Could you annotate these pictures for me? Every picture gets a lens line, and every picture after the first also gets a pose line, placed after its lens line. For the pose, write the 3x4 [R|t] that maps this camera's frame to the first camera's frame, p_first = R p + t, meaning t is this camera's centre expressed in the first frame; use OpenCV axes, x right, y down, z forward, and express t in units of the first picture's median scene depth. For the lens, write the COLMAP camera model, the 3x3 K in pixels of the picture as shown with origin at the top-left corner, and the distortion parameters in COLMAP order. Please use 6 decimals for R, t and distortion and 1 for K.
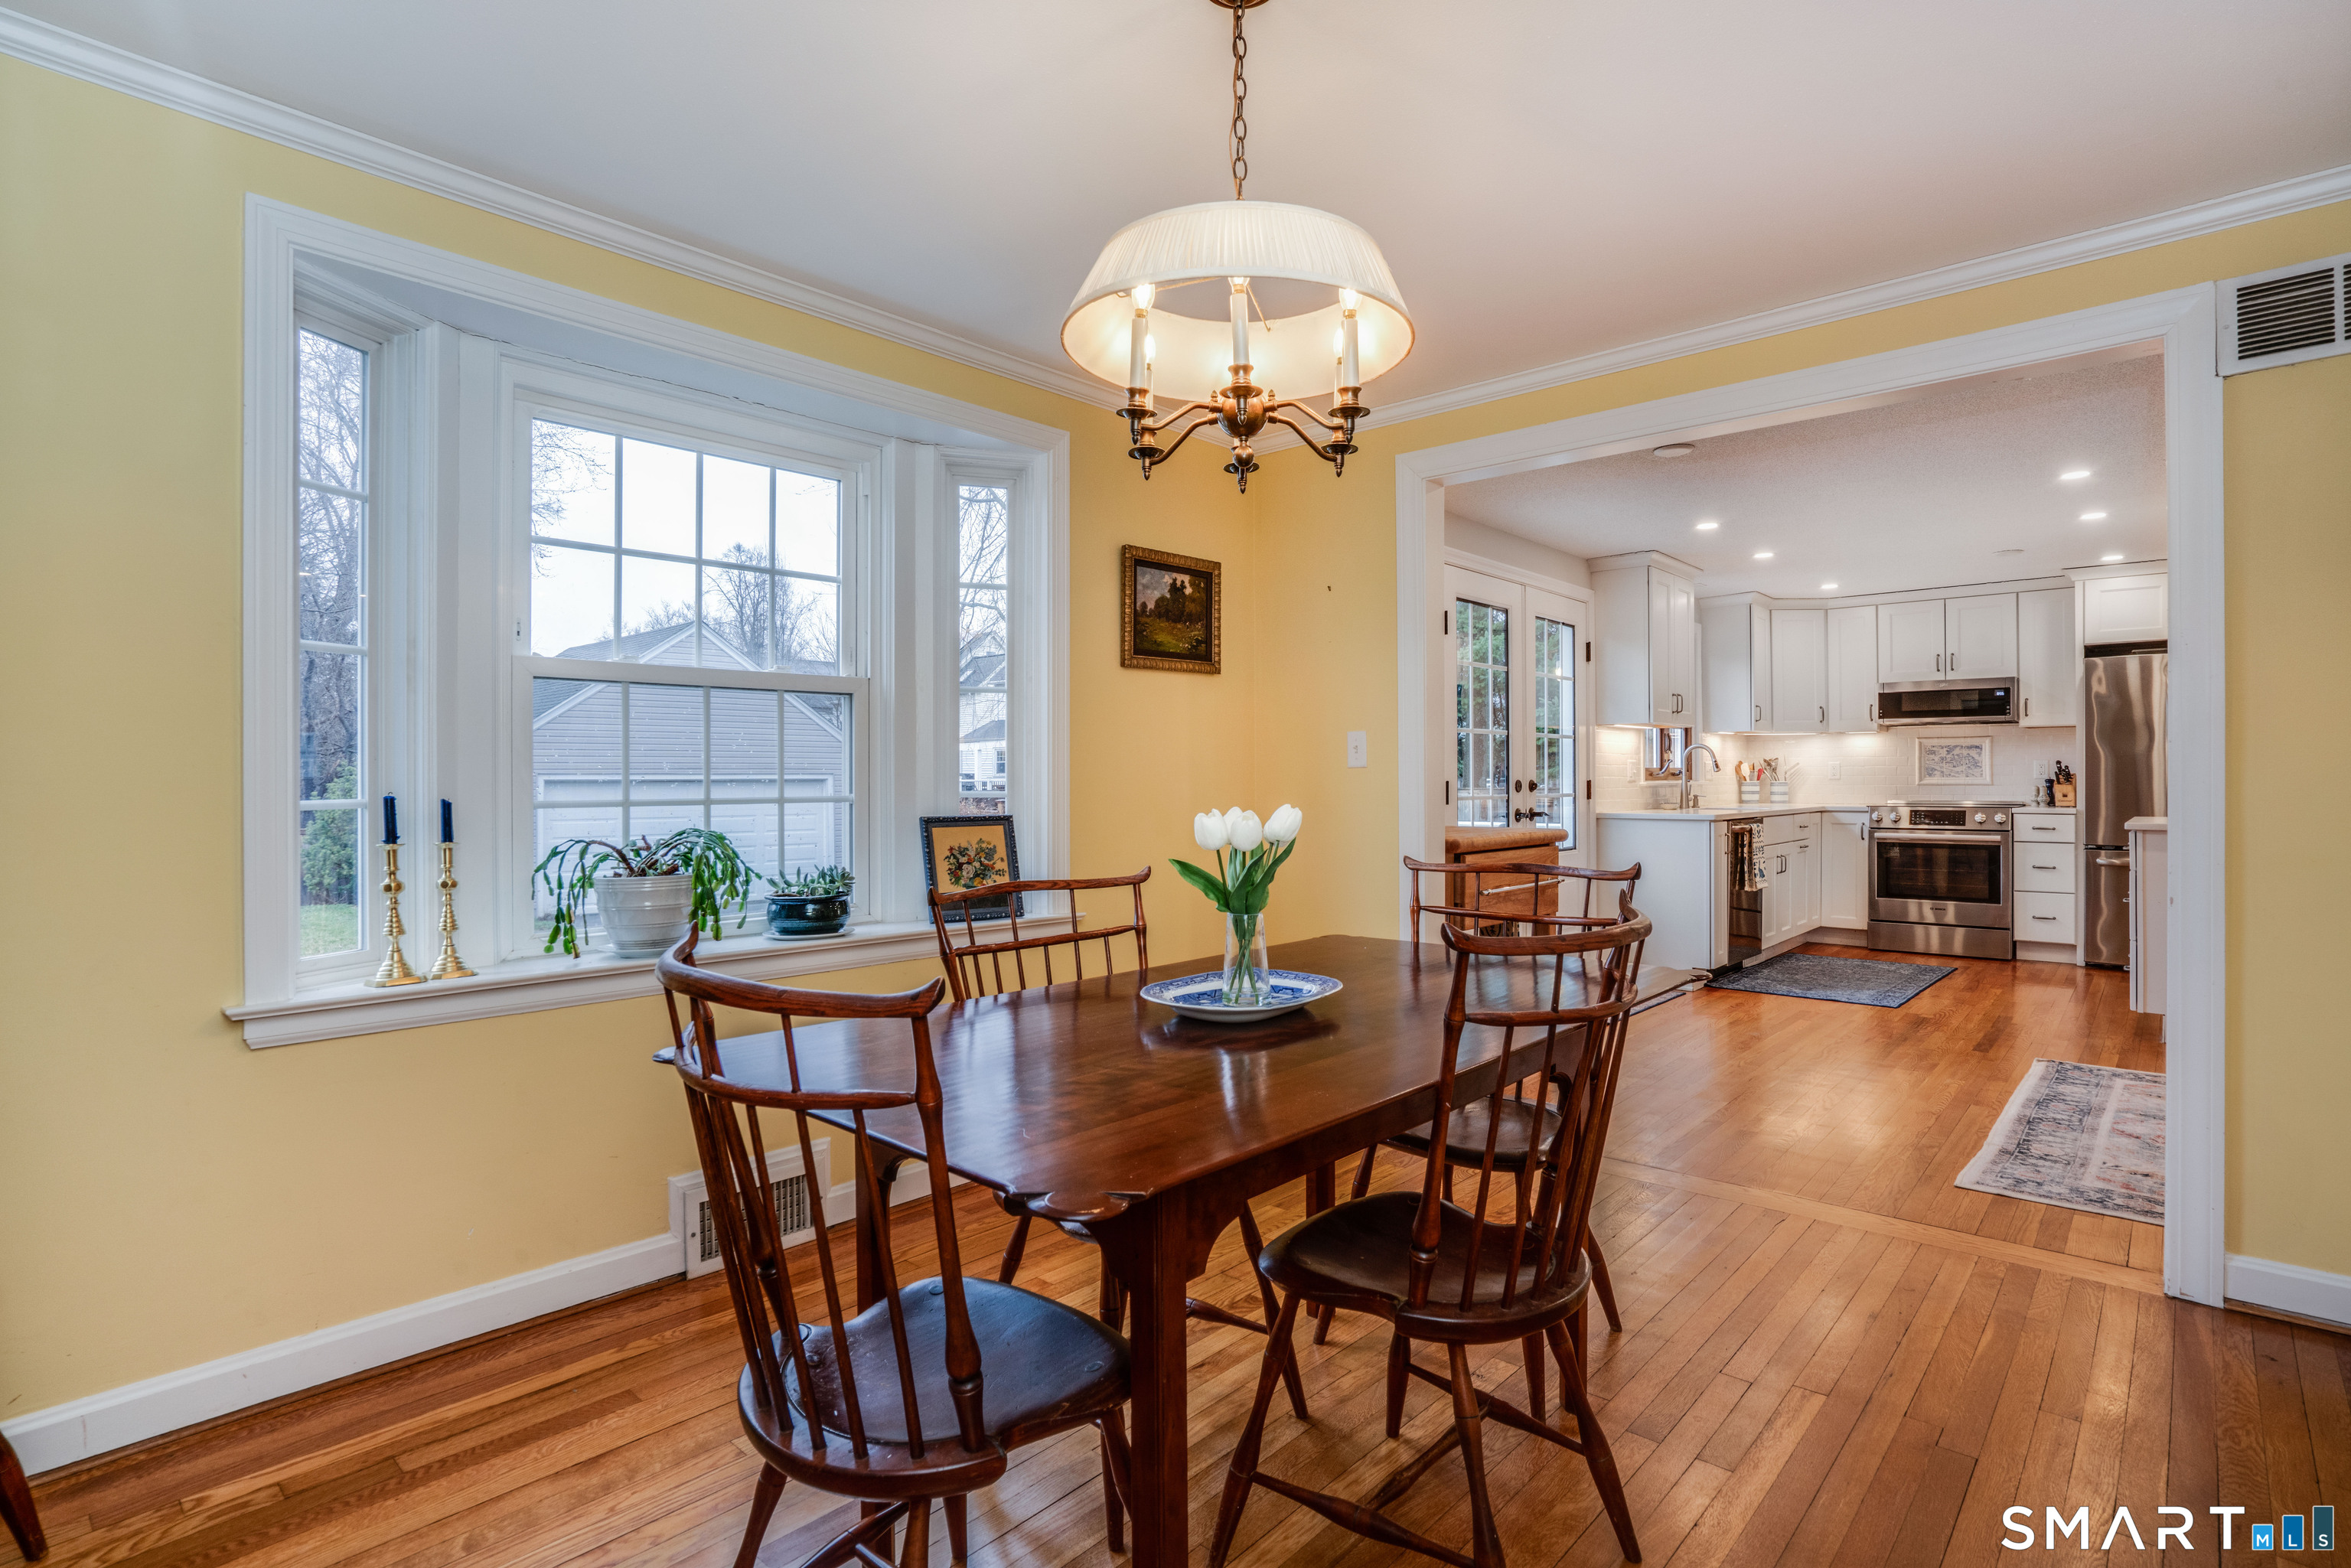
lens RADIAL K [[1144.0, 0, 1174.3], [0, 1144.0, 779.3], [0, 0, 1]] dist [-0.050893, 0.025300]
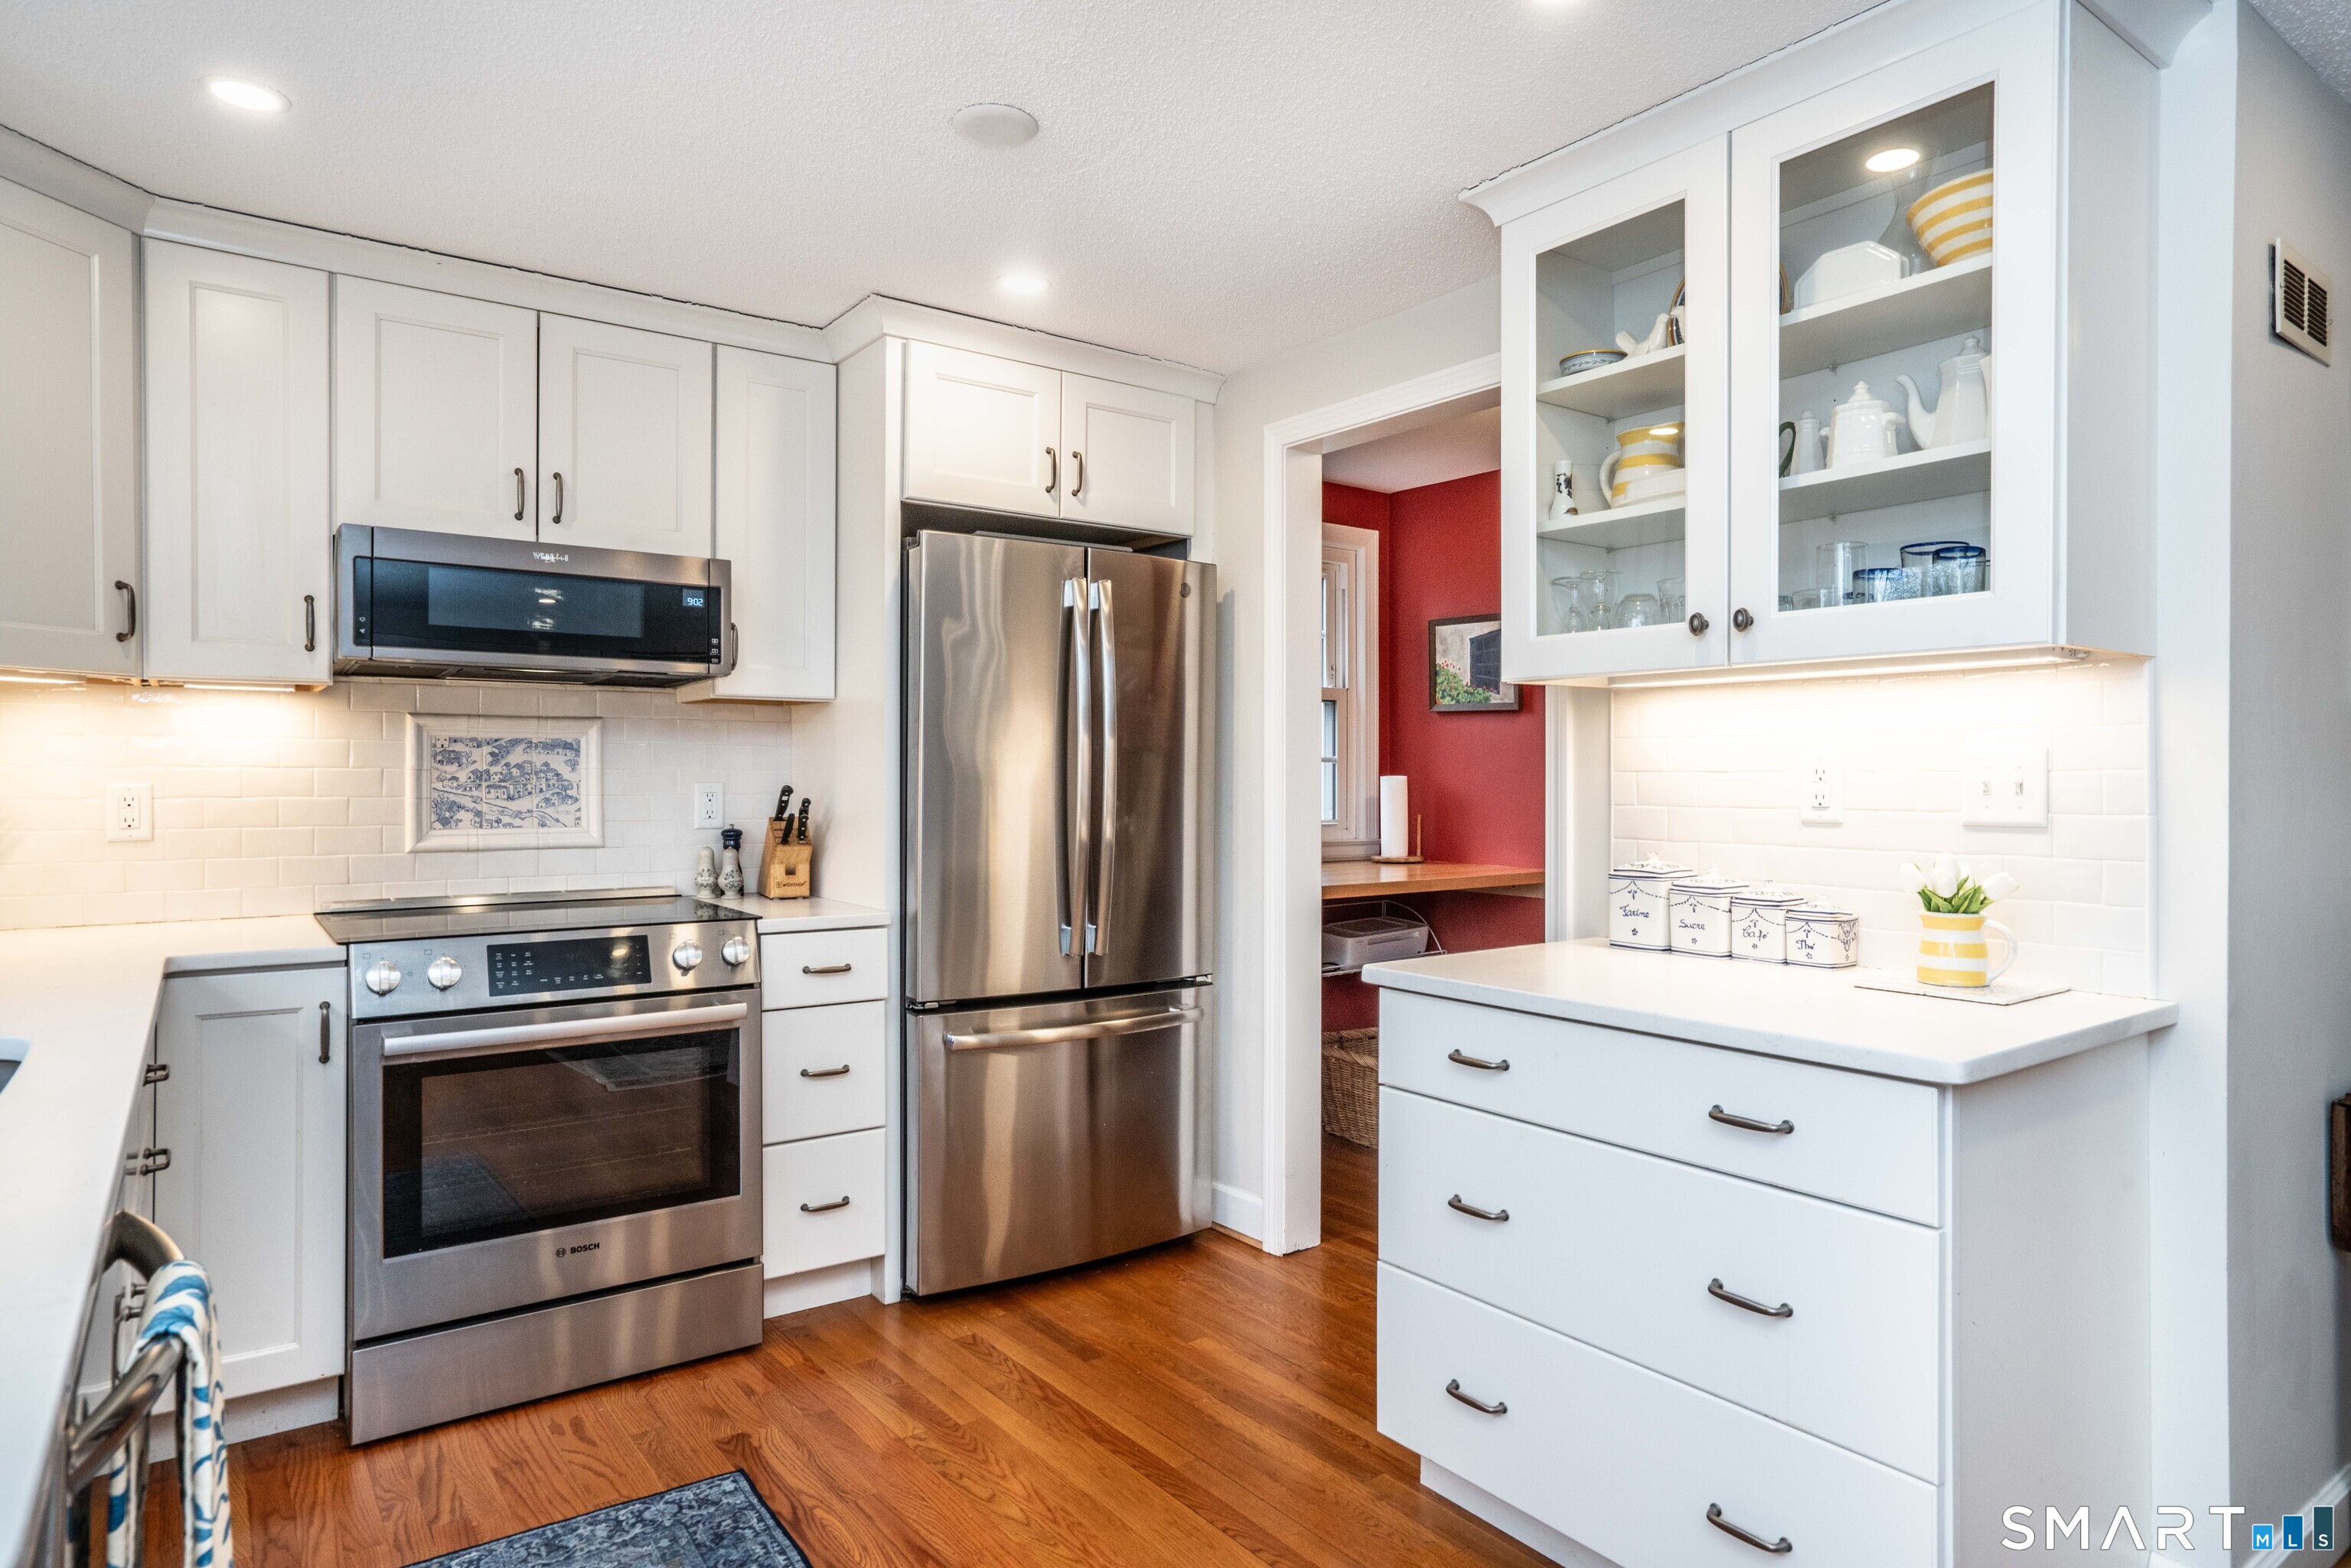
lens RADIAL K [[1353.7, 0, 1179.7], [0, 1353.7, 779.6], [0, 0, 1]] dist [-0.043413, 0.040027]
pose [[0.197850, 0.002249, 0.980230, 0.359585], [-0.001202, 0.999997, -0.002052, -0.019008], [-0.980232, -0.000773, 0.197852, 0.802693]]
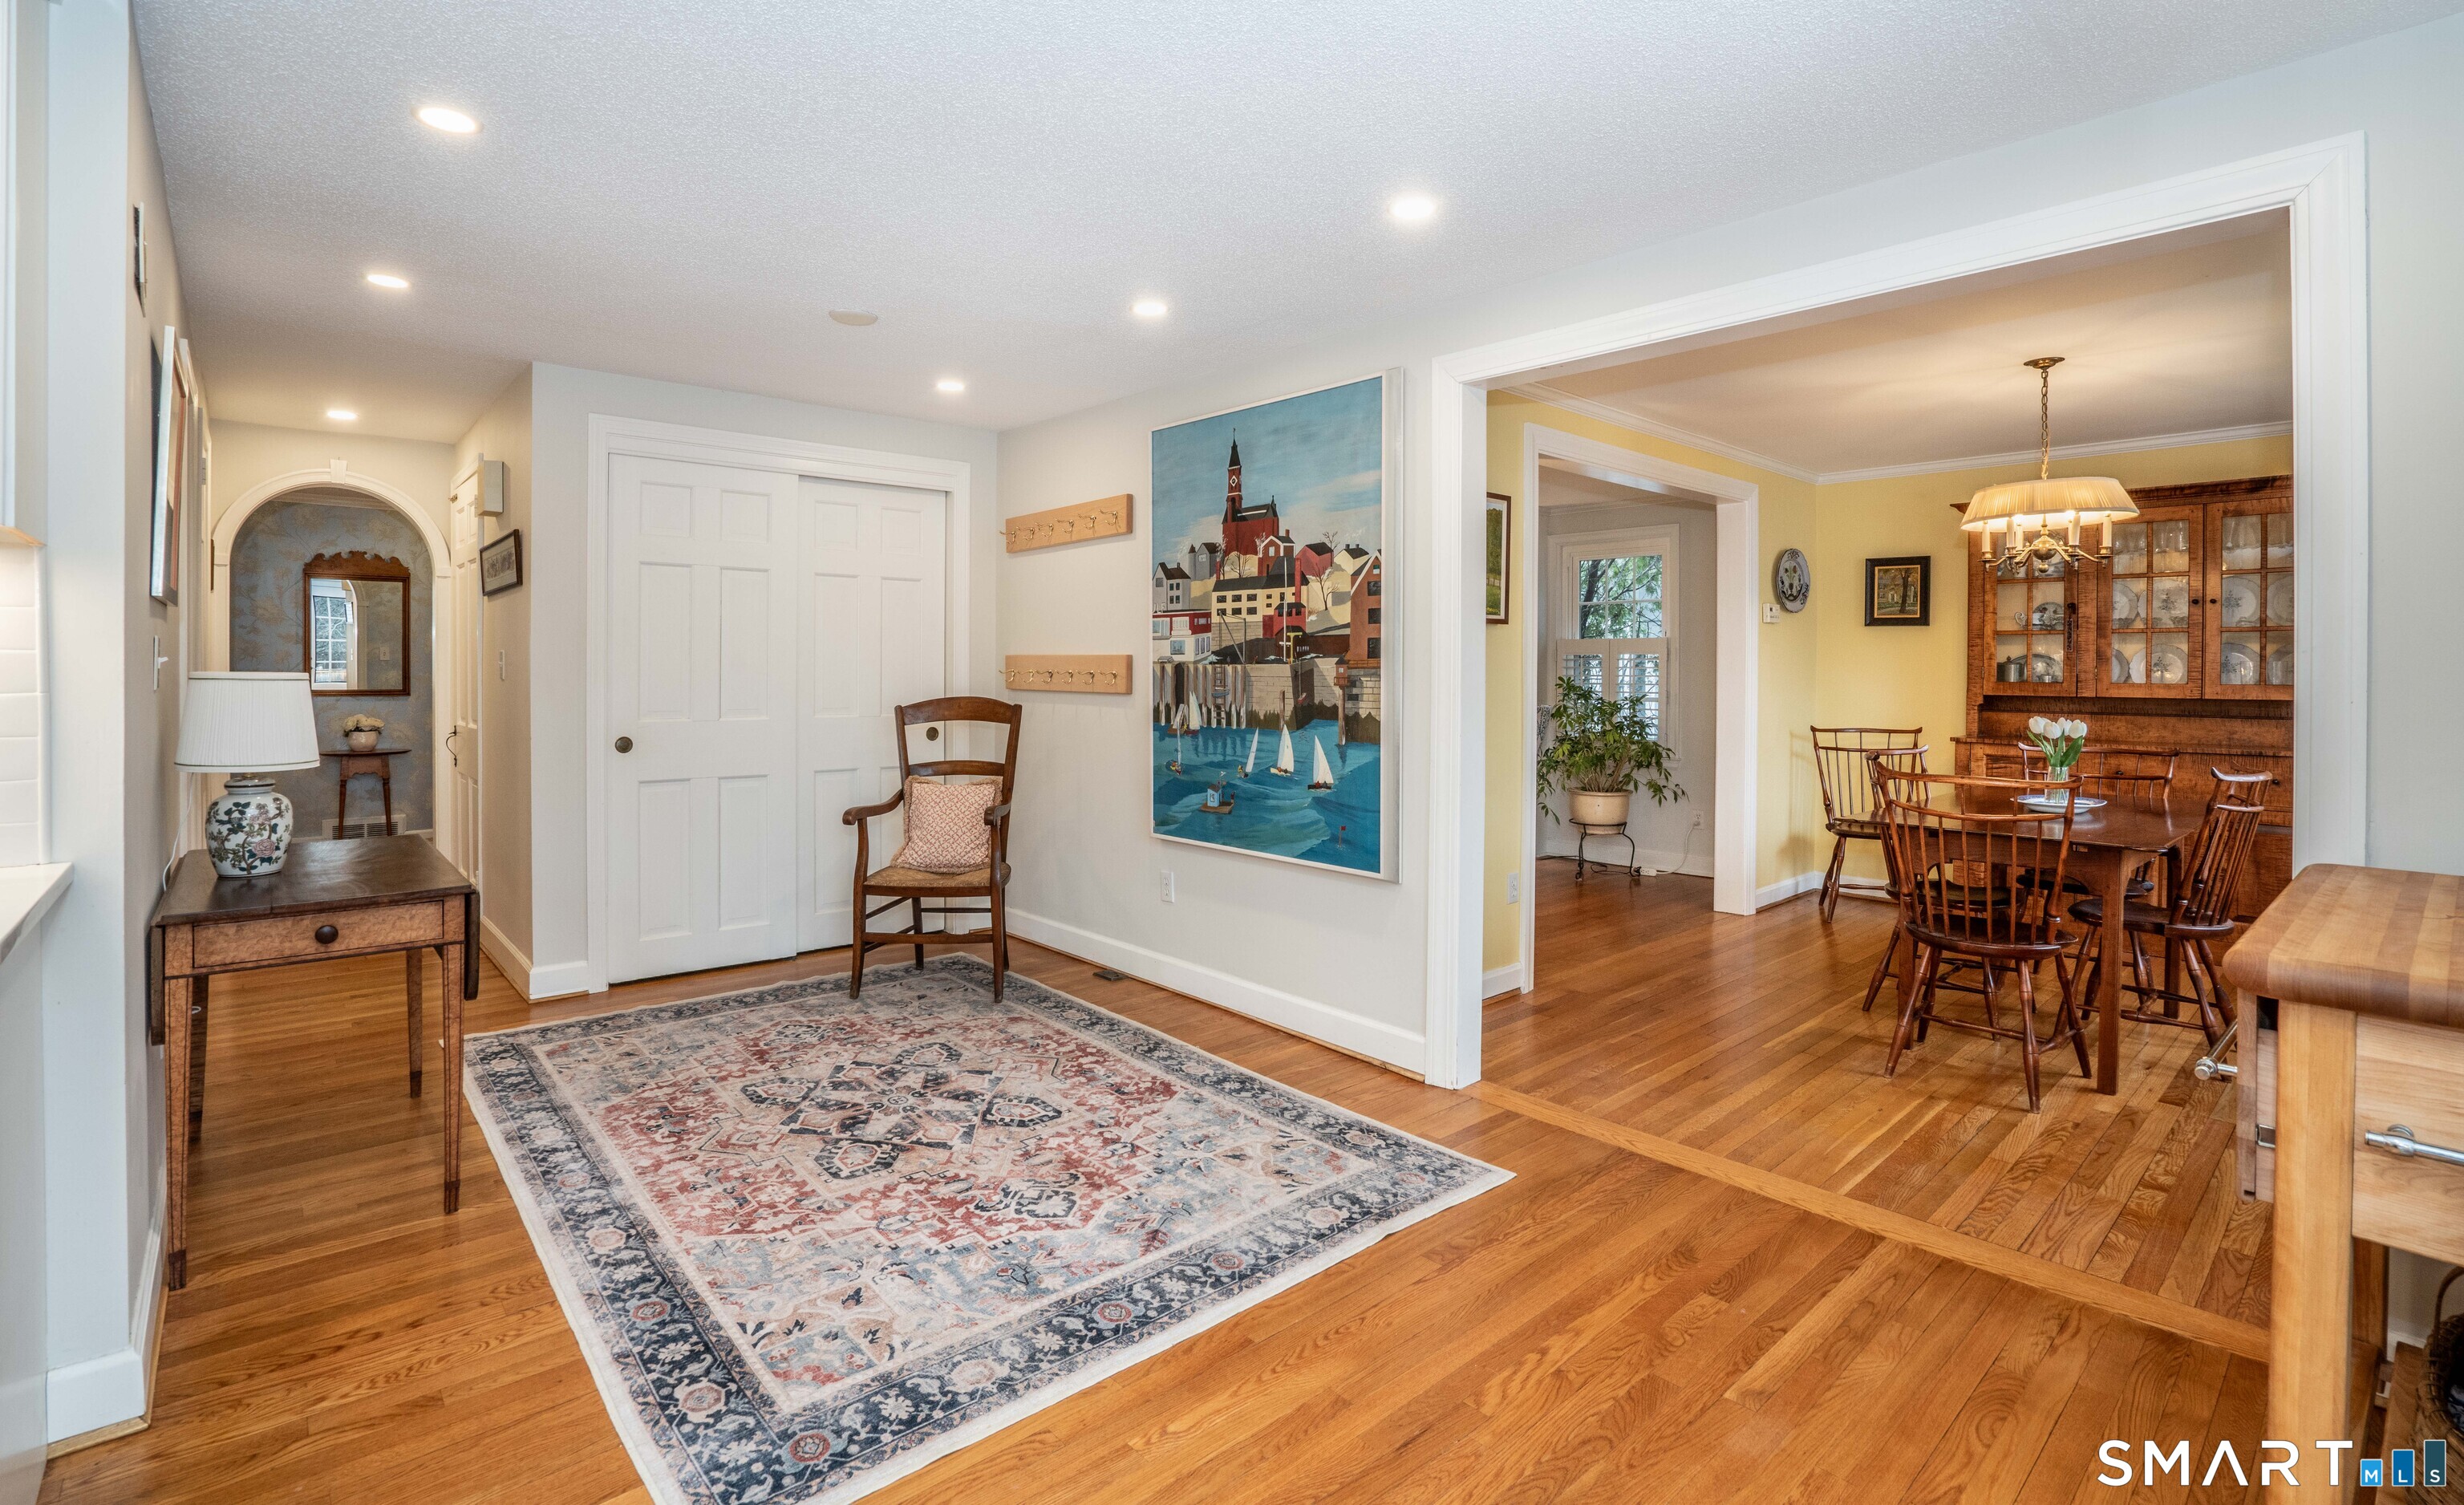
lens RADIAL K [[1131.4, 0, 1229.5], [0, 1131.4, 677.1], [0, 0, 1]] dist [-0.072663, 0.033622]
pose [[-0.995209, -0.003286, 0.097714, 0.386968], [-0.002480, 0.999962, 0.008377, -0.018702], [-0.097738, 0.008094, -0.995179, 0.876630]]
